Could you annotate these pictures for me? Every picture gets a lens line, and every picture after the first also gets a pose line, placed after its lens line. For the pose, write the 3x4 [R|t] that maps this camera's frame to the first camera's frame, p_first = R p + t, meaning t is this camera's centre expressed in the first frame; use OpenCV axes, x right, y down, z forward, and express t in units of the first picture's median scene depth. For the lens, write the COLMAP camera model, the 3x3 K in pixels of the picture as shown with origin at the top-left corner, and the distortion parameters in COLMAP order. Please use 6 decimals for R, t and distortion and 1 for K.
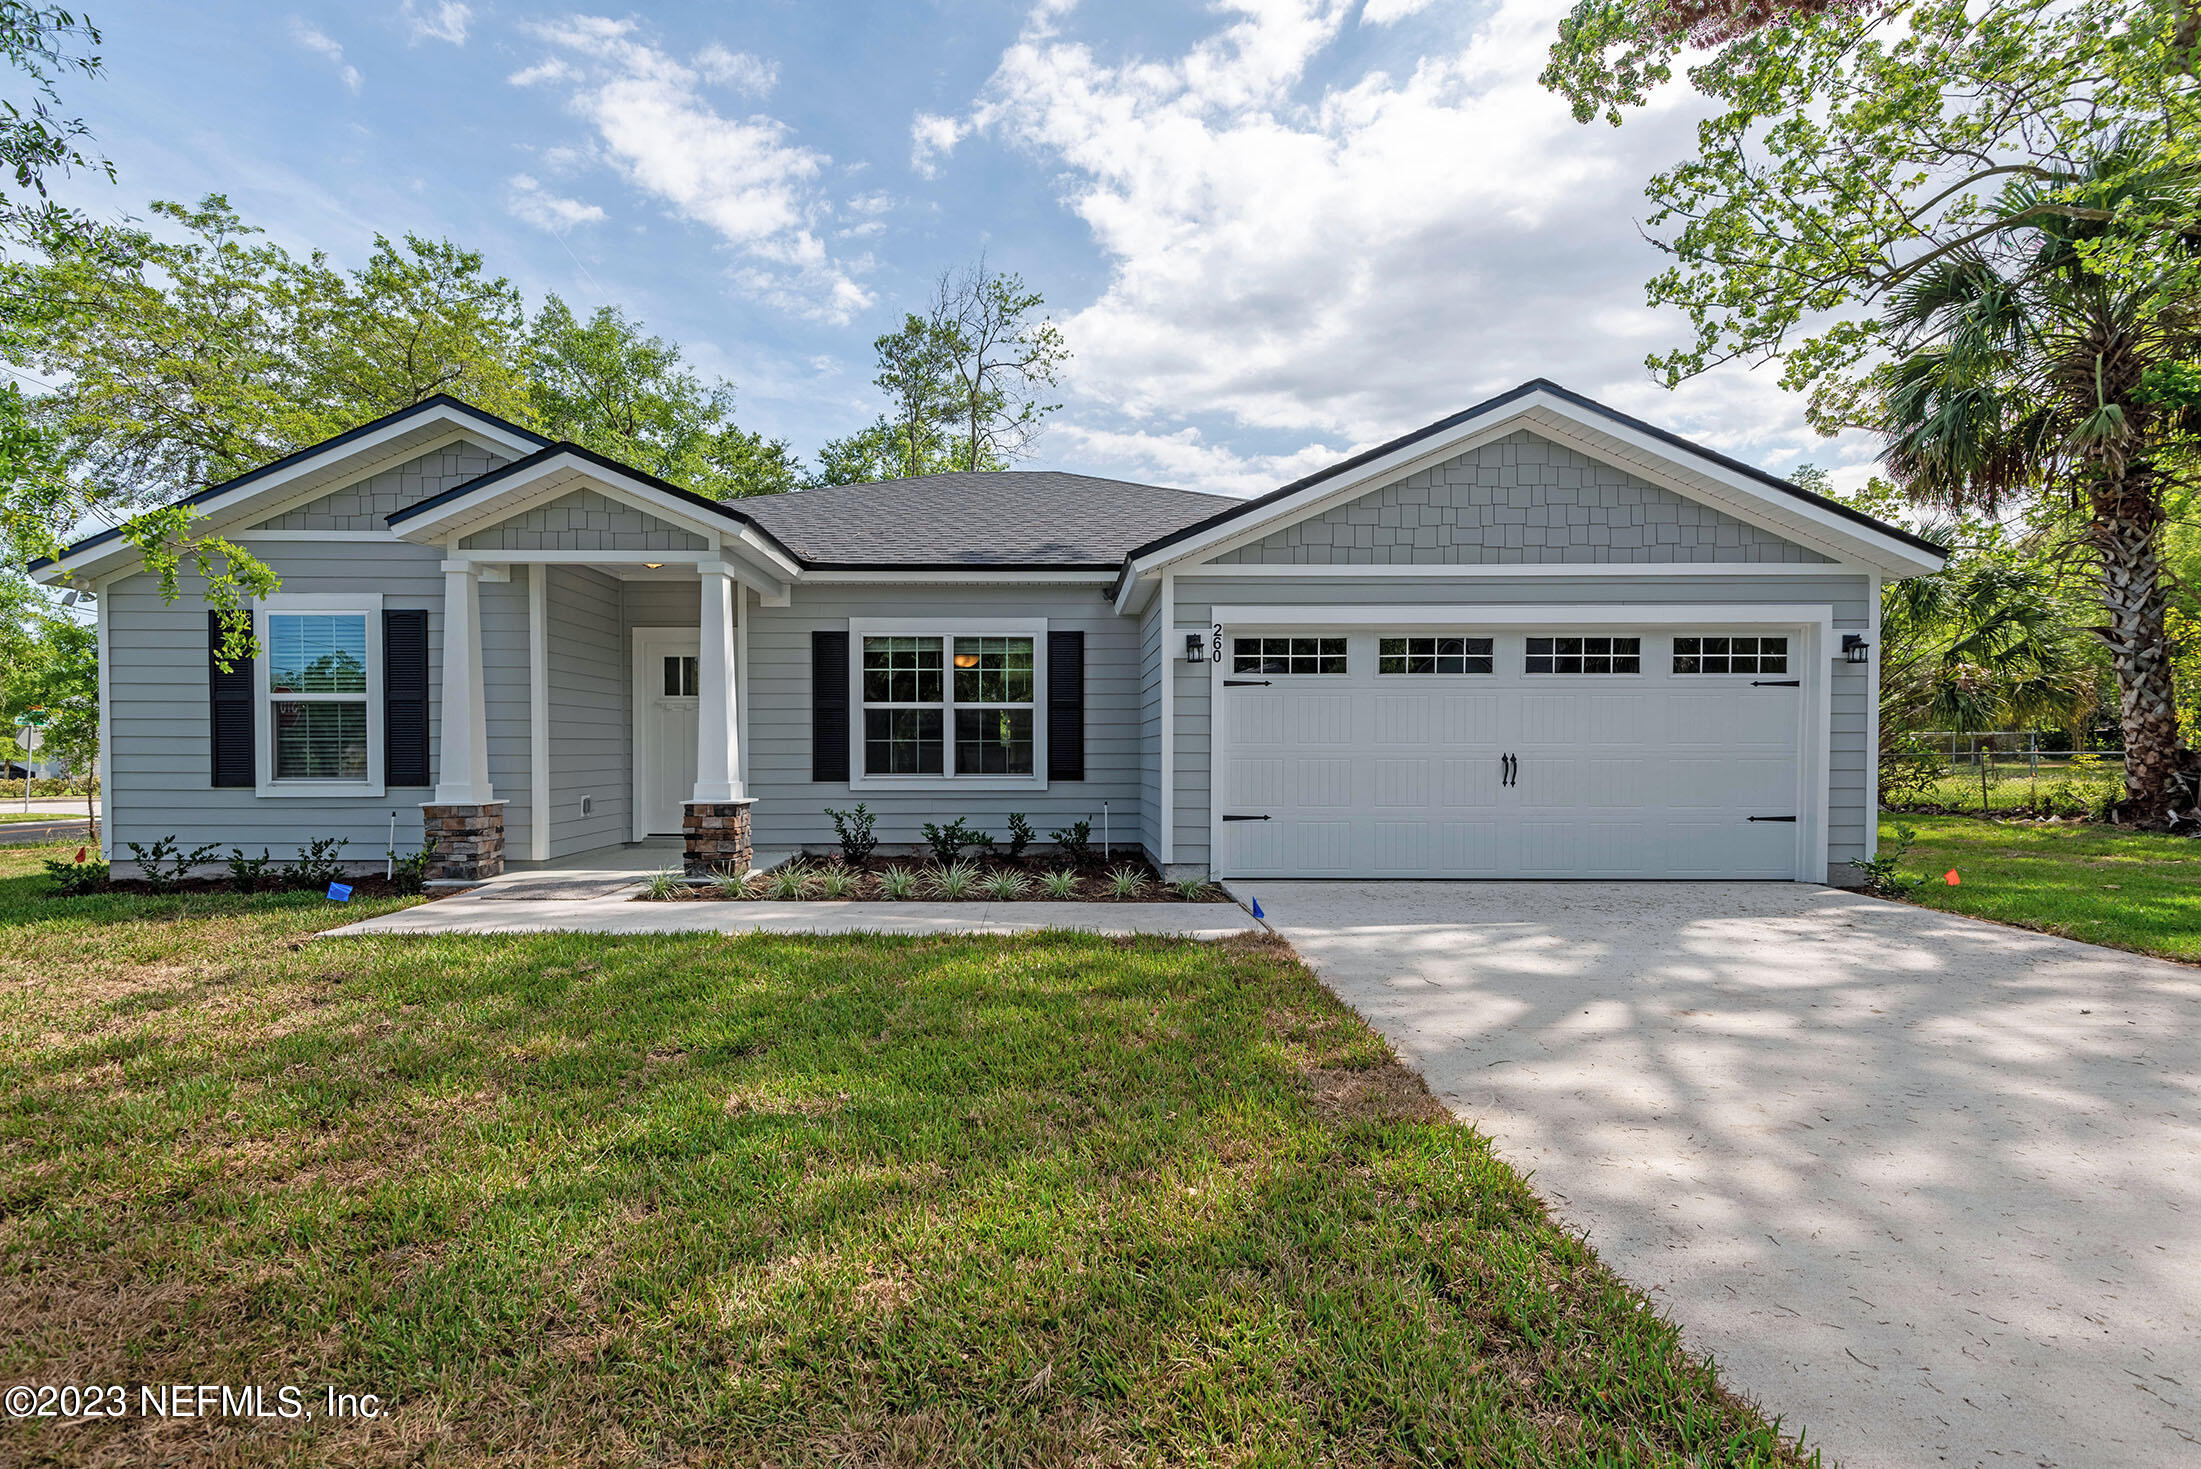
lens RADIAL K [[991.1, 0, 1020.9], [0, 991.1, 773.7], [0, 0, 1]] dist [0.012190, -0.000468]
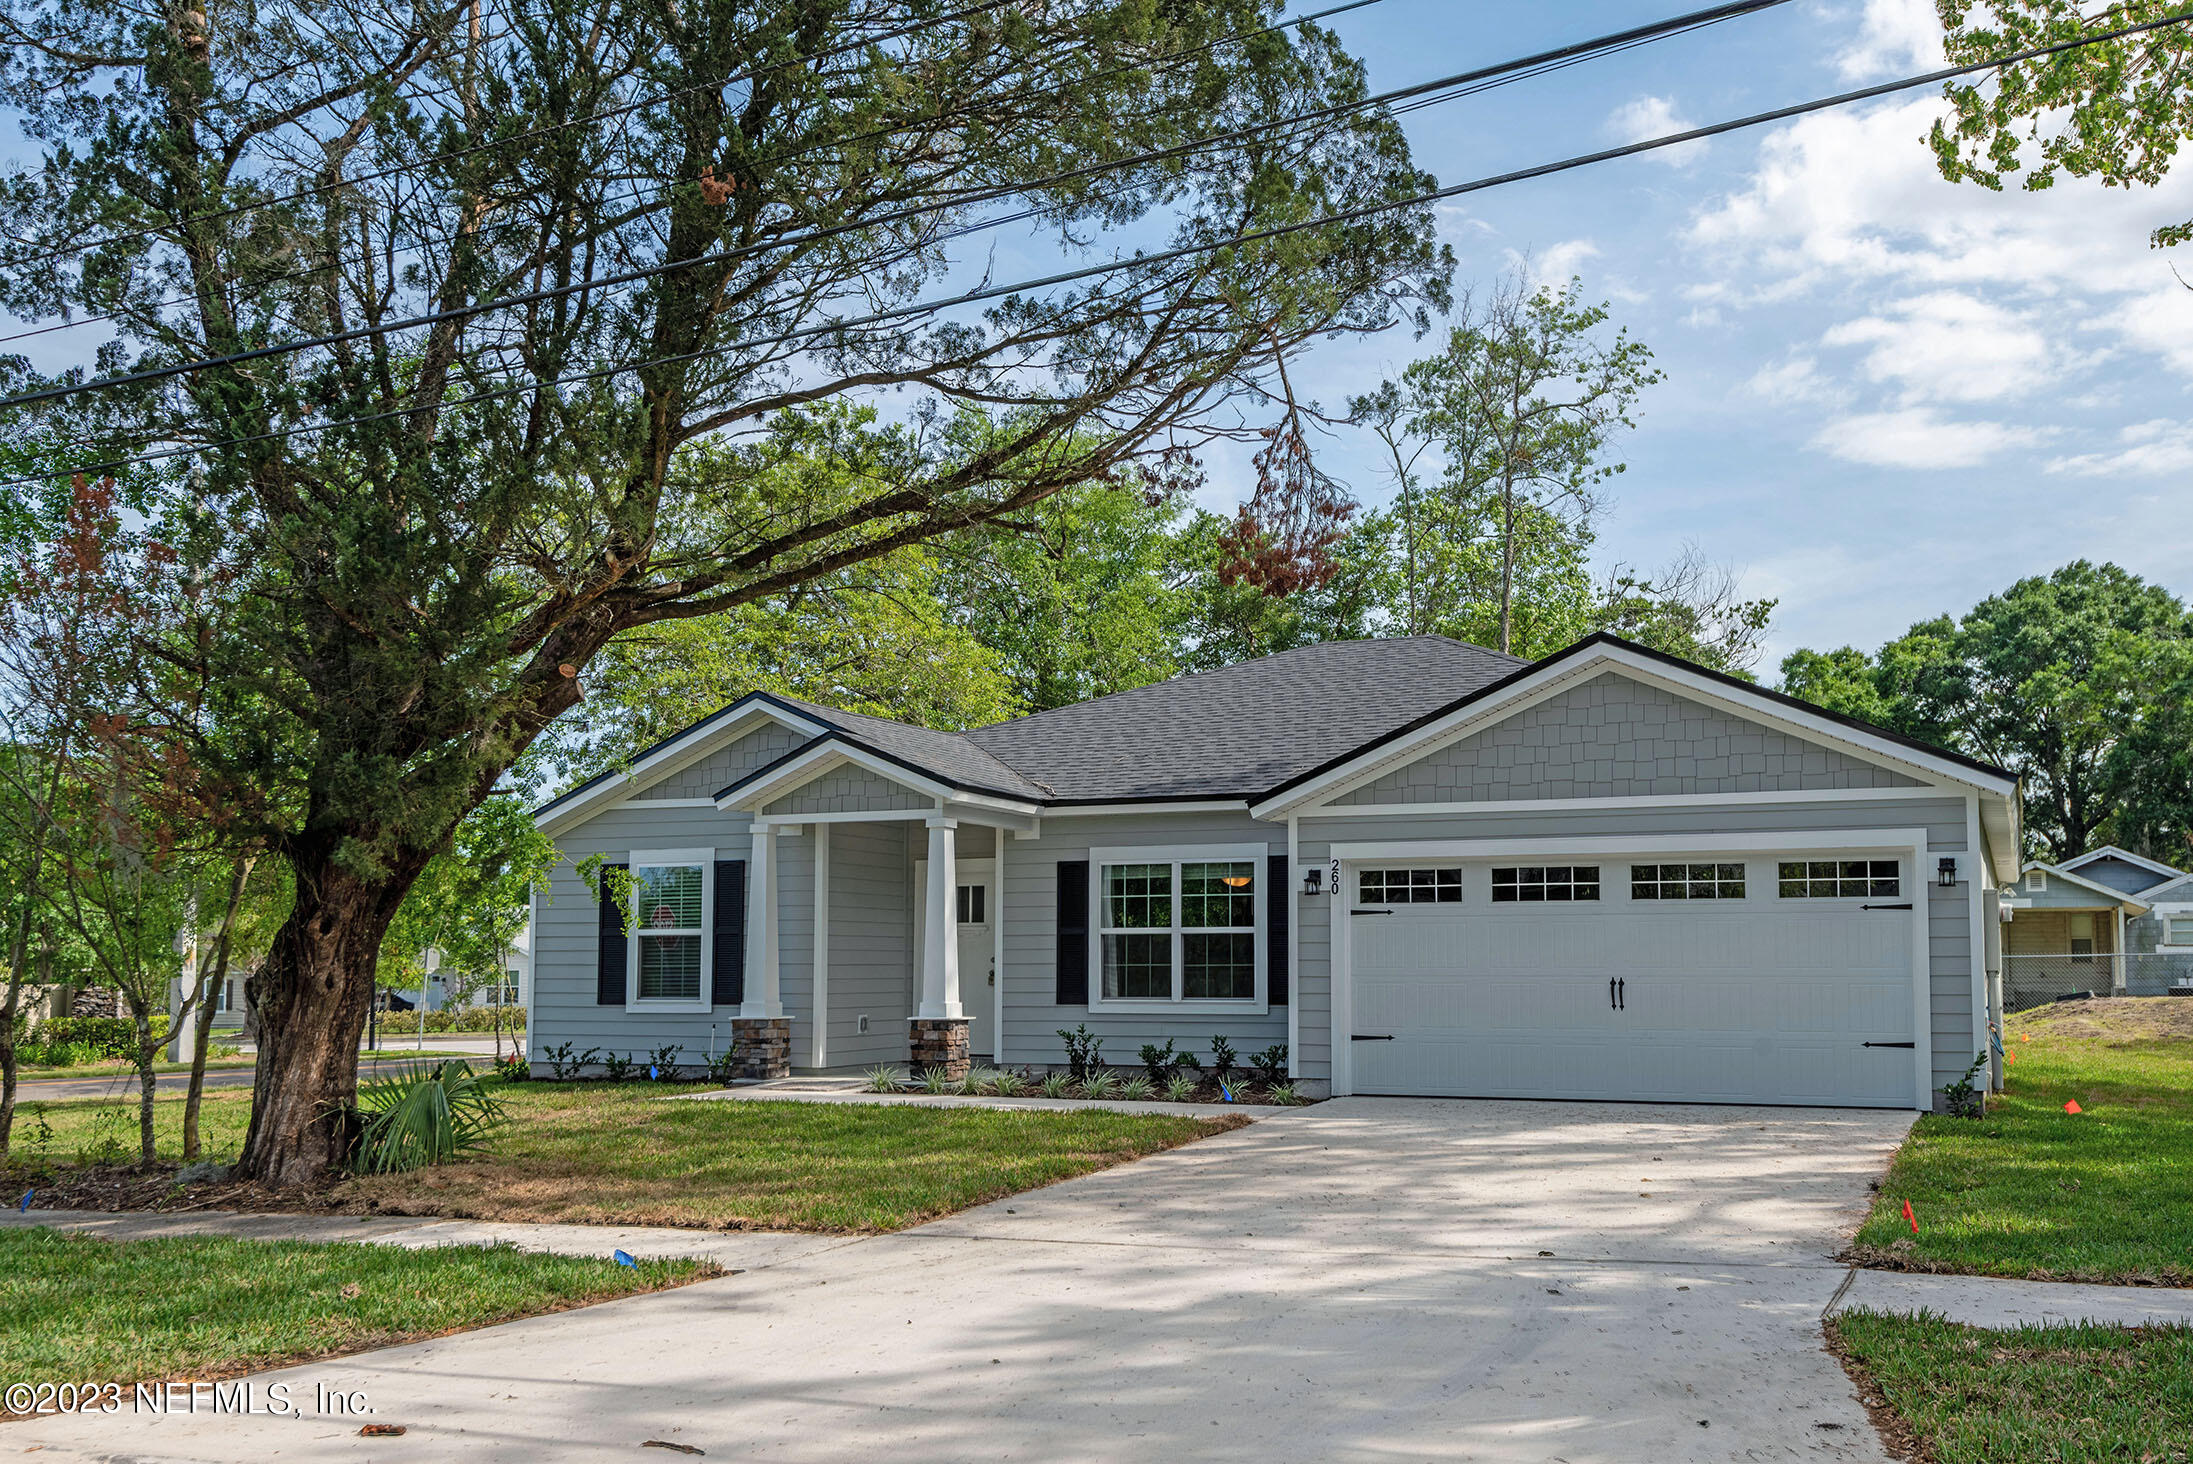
lens RADIAL K [[1962.1, 0, 1156.4], [0, 1962.1, 797.6], [0, 0, 1]] dist [0.013698, 0.001700]
pose [[0.920104, -0.035139, -0.390095, 0.807485], [-0.009437, 0.993690, -0.111768, 0.024754], [0.391561, 0.106519, 0.913966, -1.008062]]
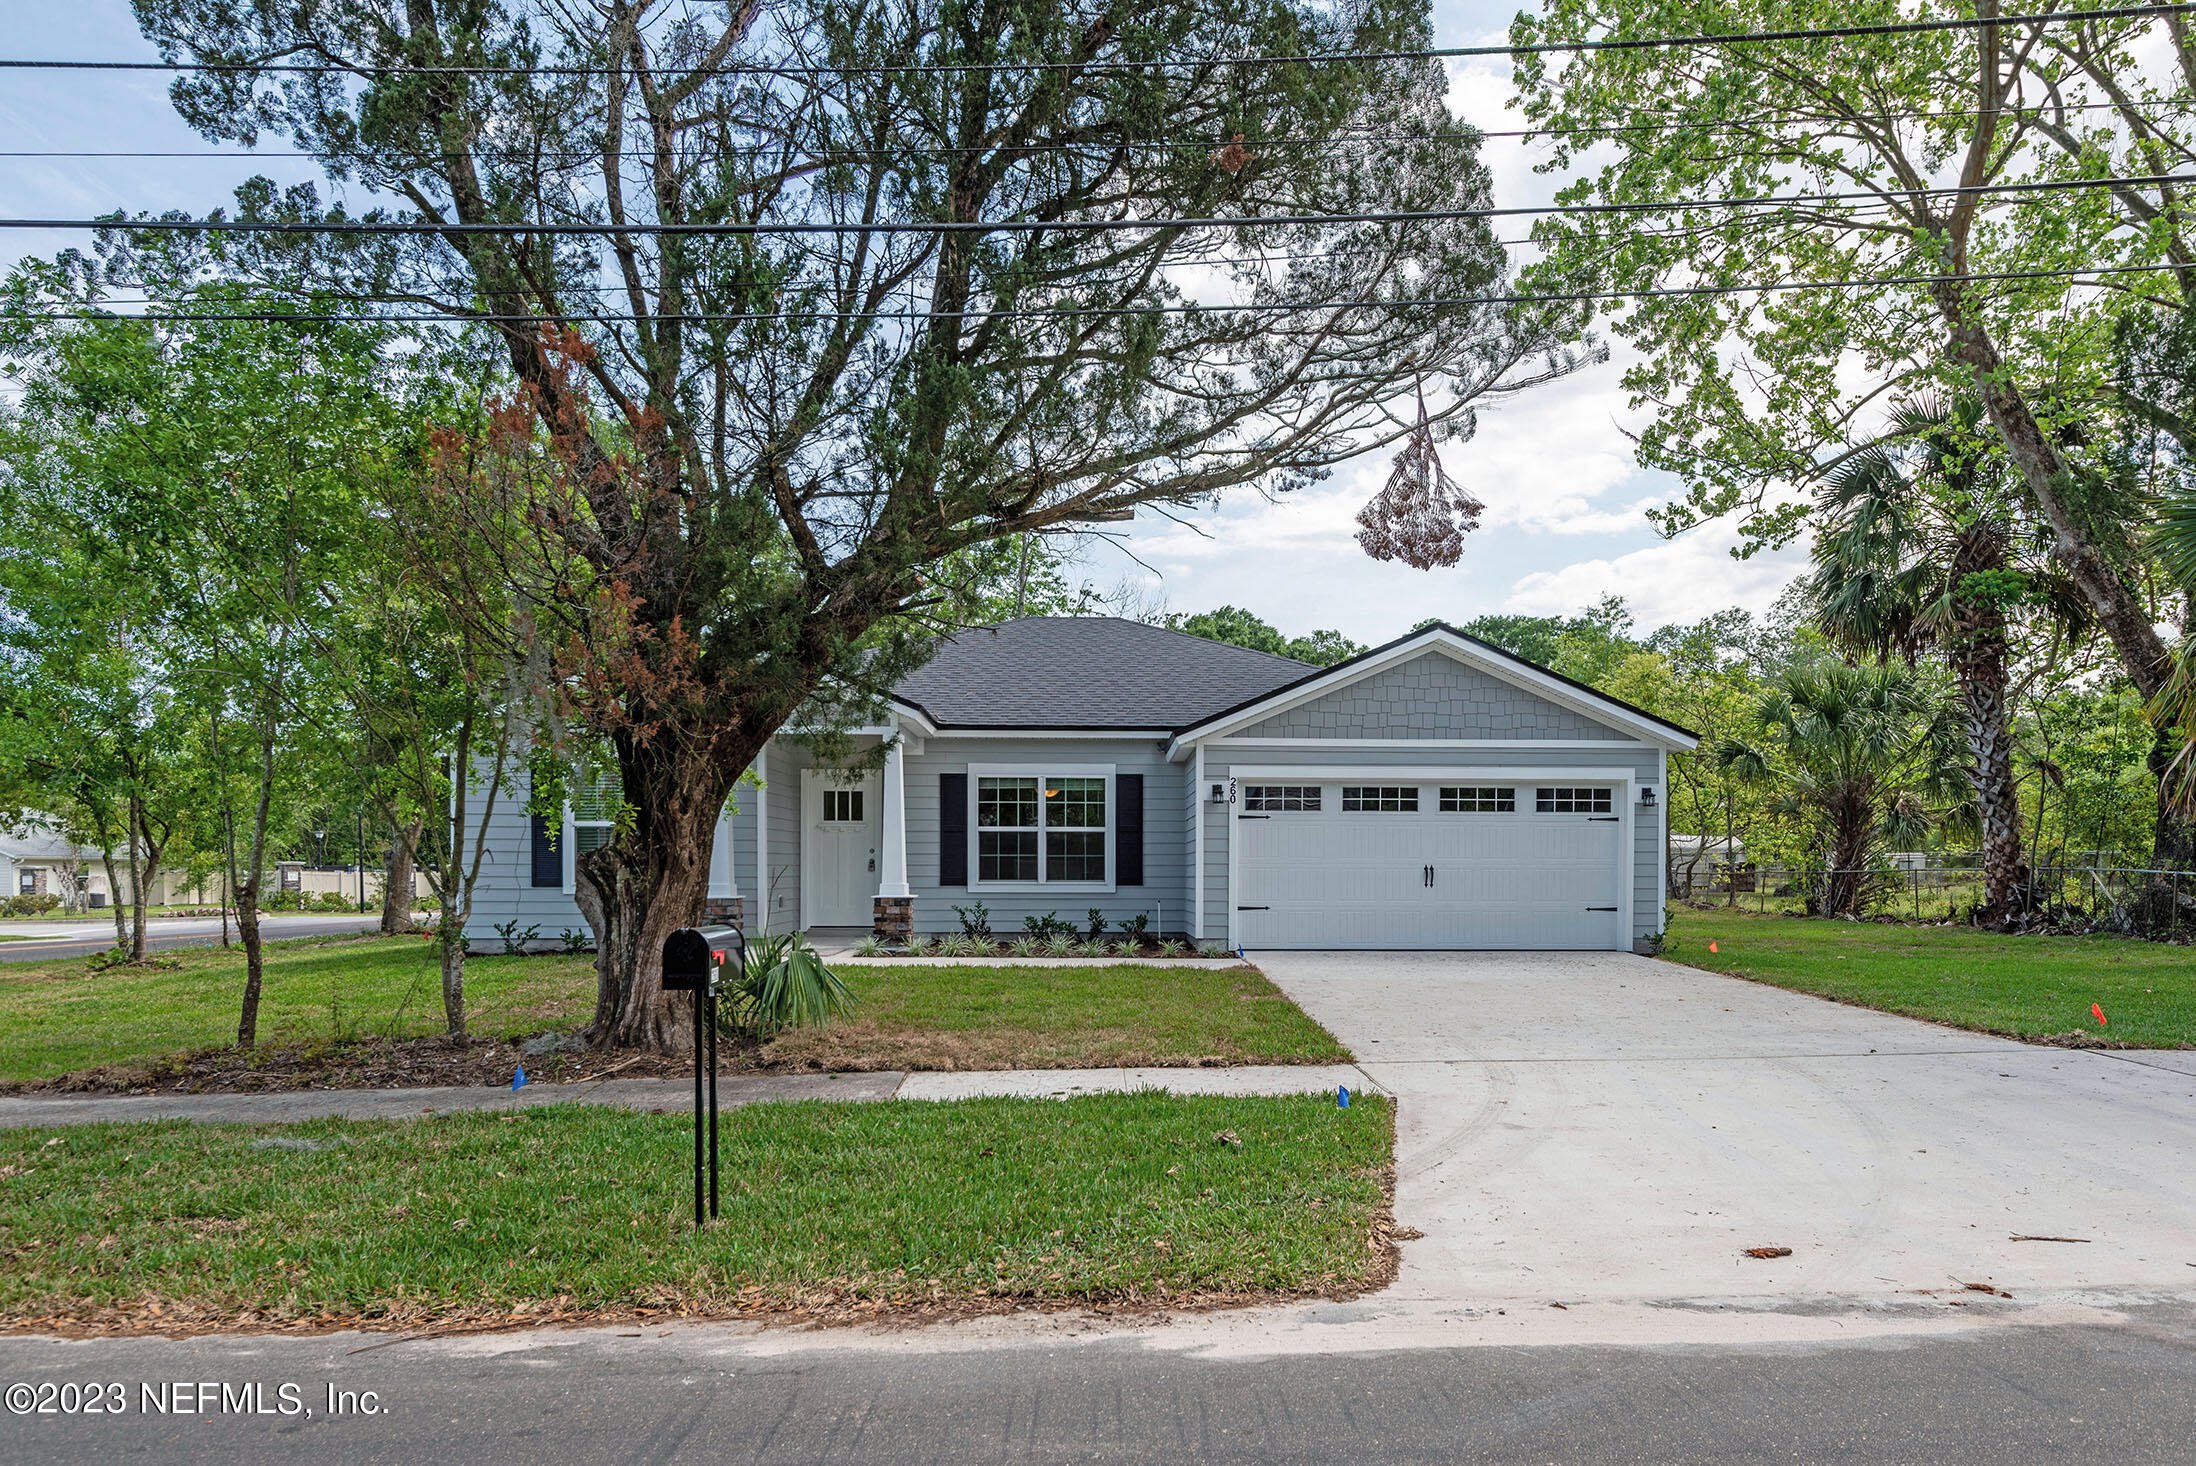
lens RADIAL K [[1352.9, 0, 1092.4], [0, 1352.9, 907.9], [0, 0, 1]] dist [-0.005198, 0.000123]
pose [[0.999516, 0.001662, 0.031067, -0.071232], [-0.001778, 0.999991, 0.003725, 0.035207], [-0.031060, -0.003779, 0.999510, -0.956589]]
